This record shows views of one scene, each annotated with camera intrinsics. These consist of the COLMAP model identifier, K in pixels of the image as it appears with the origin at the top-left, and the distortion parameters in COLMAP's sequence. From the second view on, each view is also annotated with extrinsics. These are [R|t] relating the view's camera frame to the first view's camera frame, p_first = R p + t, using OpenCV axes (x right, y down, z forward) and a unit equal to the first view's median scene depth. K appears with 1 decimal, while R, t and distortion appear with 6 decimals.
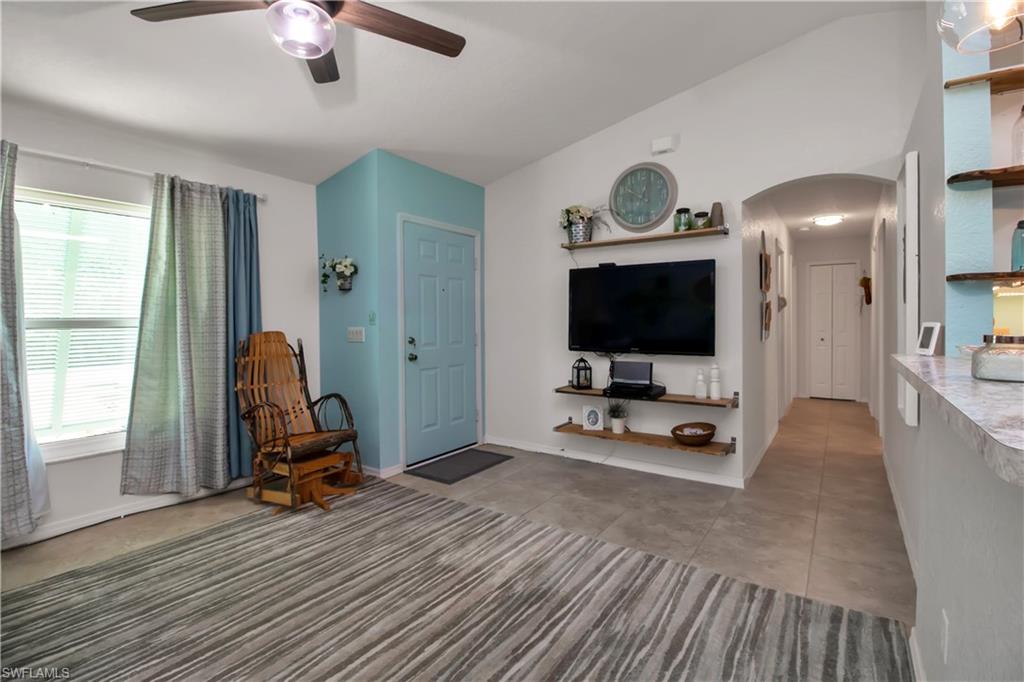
lens RADIAL K [[479.5, 0, 510.7], [0, 479.5, 323.3], [0, 0, 1]] dist [0.001862, -0.012450]
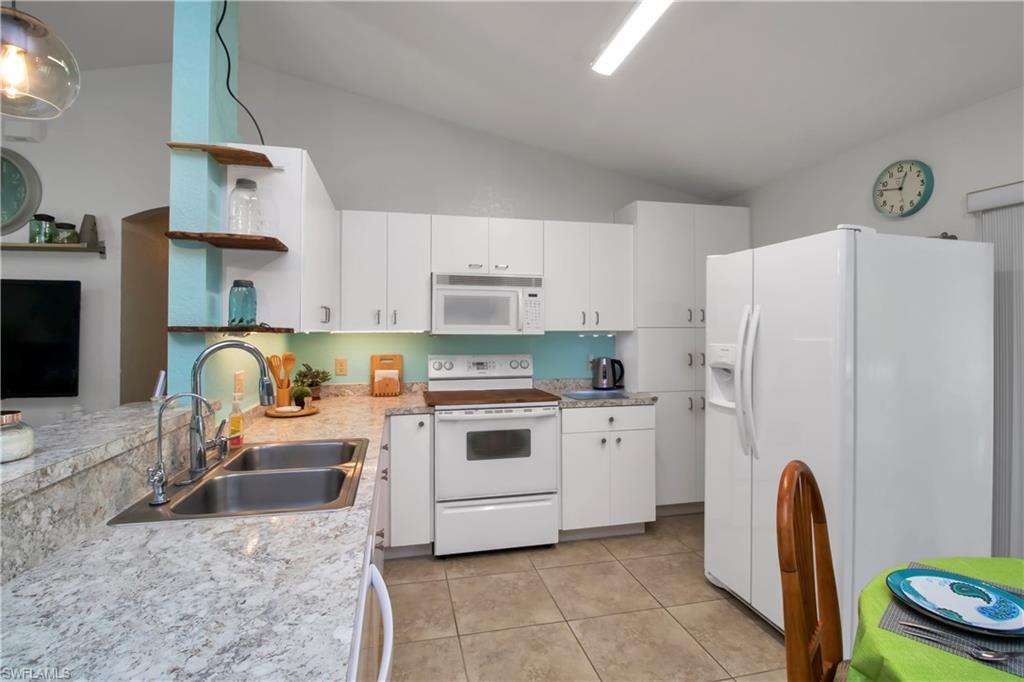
lens RADIAL K [[479.5, 0, 507.1], [0, 479.5, 323.7], [0, 0, 1]] dist [0.001862, -0.012450]
pose [[0.662005, 0.018378, 0.749274, 0.290664], [-0.000328, 0.999706, -0.024231, -0.037985], [-0.749500, 0.015795, 0.661816, -0.117571]]
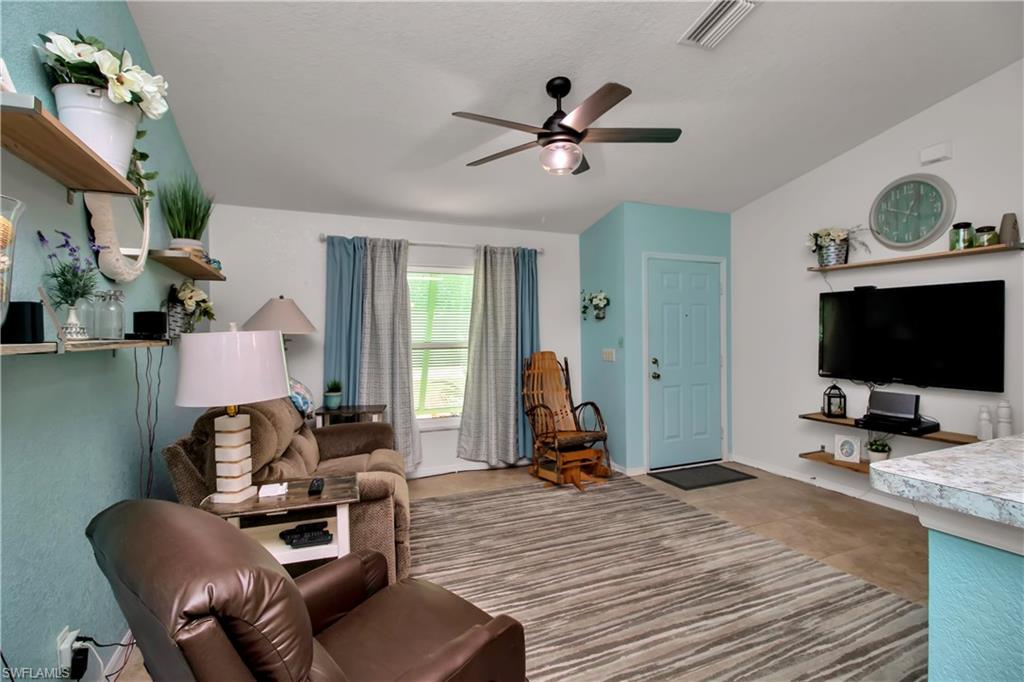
lens RADIAL K [[479.5, 0, 506.3], [0, 479.5, 331.0], [0, 0, 1]] dist [0.001862, -0.012450]
pose [[0.847533, 0.001498, -0.530740, 0.116841], [-0.004102, 0.999985, -0.003729, -0.035187], [0.530726, 0.005338, 0.847526, -0.192252]]
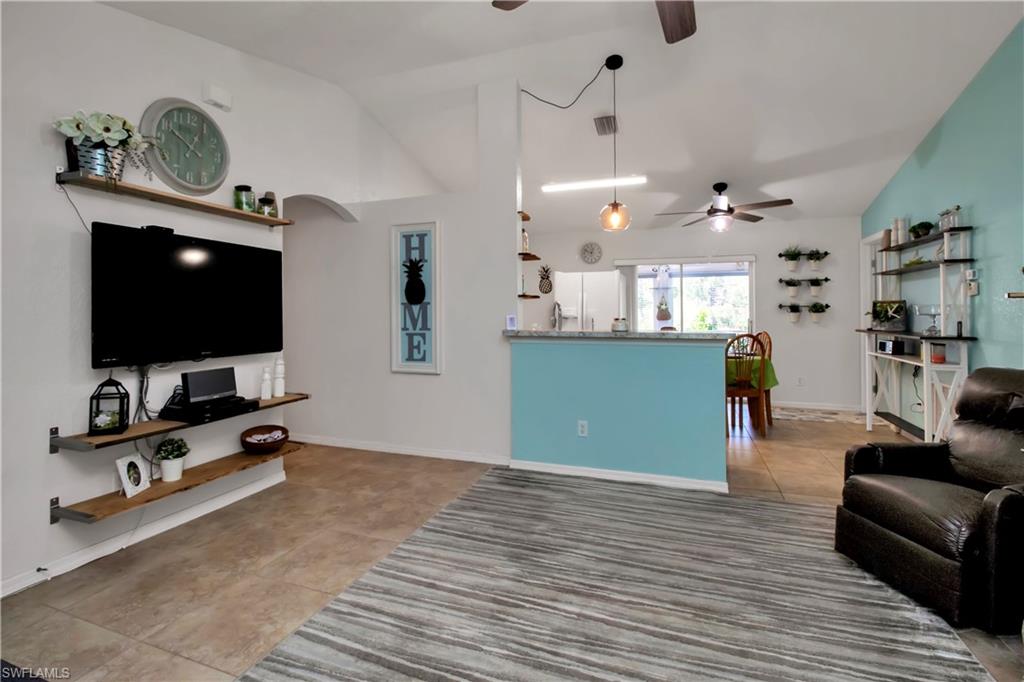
lens RADIAL K [[479.5, 0, 506.6], [0, 479.5, 308.3], [0, 0, 1]] dist [0.001862, -0.012450]
pose [[-0.258272, 0.014275, 0.965967, -0.620182], [0.006684, 0.999893, -0.012989, -0.003516], [-0.966049, 0.003102, -0.258340, 0.797077]]
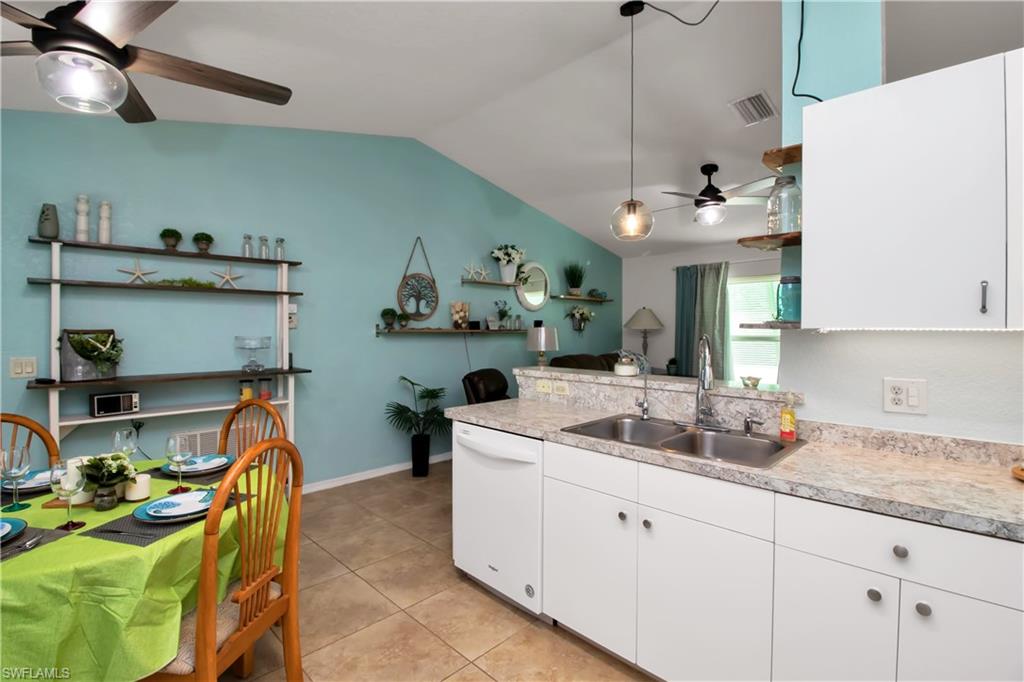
lens RADIAL K [[479.5, 0, 518.1], [0, 479.5, 330.9], [0, 0, 1]] dist [0.001862, -0.012450]
pose [[-0.170964, 0.009156, -0.985235, 1.062393], [-0.001956, 0.999952, 0.009632, -0.040139], [0.985275, 0.003573, -0.170938, 0.281549]]
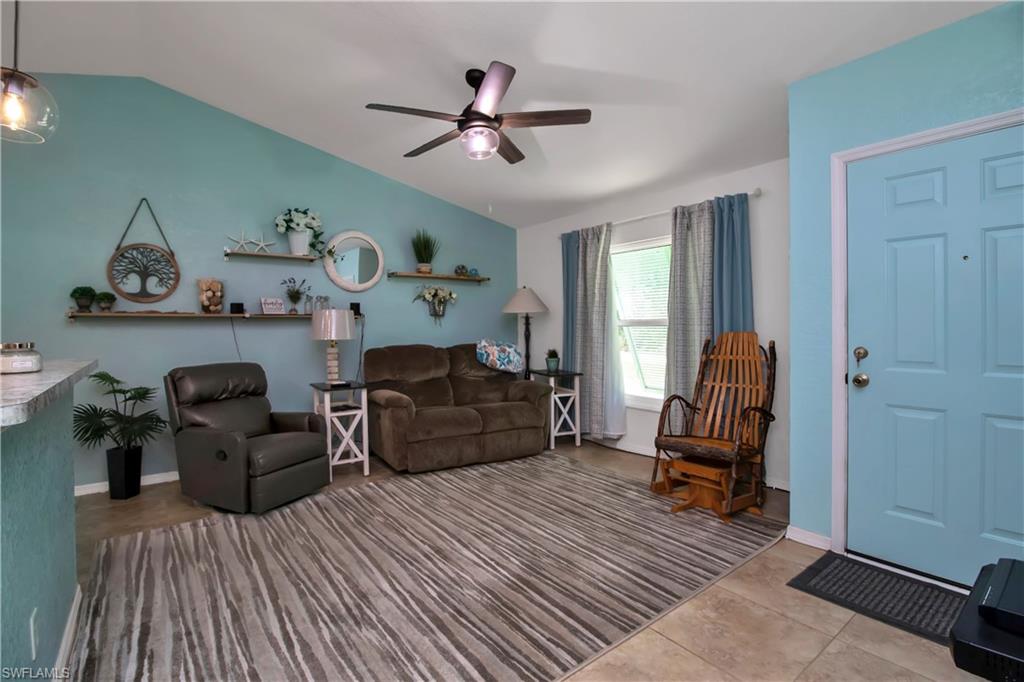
lens RADIAL K [[479.5, 0, 509.4], [0, 479.5, 332.9], [0, 0, 1]] dist [0.001862, -0.012450]
pose [[-0.306496, 0.030321, -0.951389, 0.582573], [0.007064, 0.999537, 0.029580, -0.013846], [0.951846, 0.002346, -0.306568, 0.865034]]
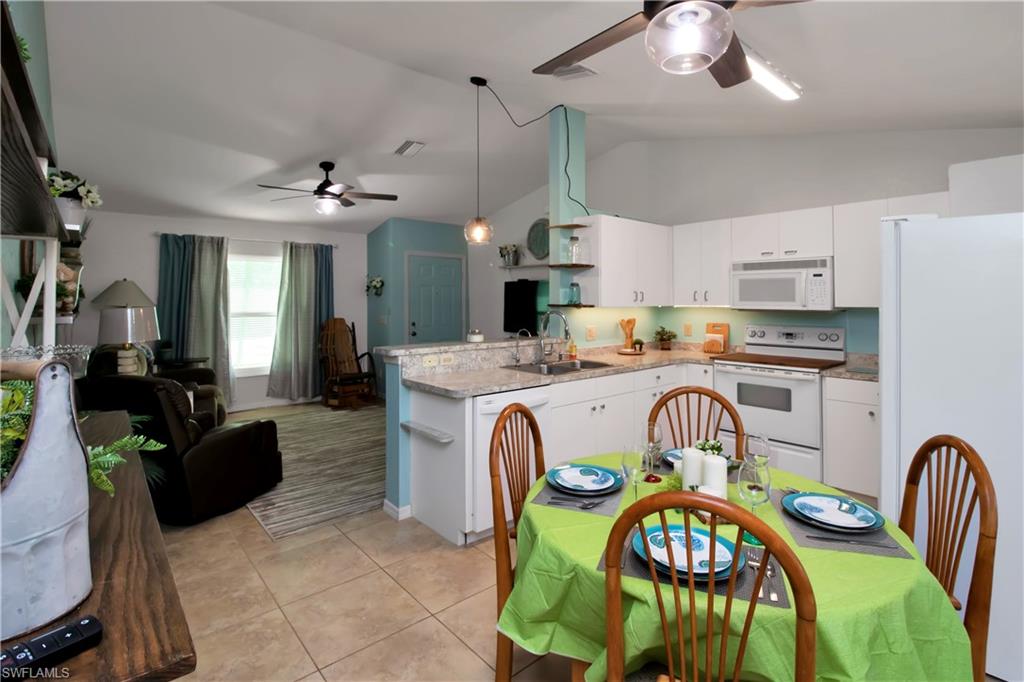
lens RADIAL K [[479.5, 0, 503.5], [0, 479.5, 291.0], [0, 0, 1]] dist [0.001862, -0.012450]
pose [[0.971817, 0.001675, -0.235729, 0.590804], [-0.007472, 0.999691, -0.023701, -0.050911], [0.235617, 0.024794, 0.971530, -0.694217]]
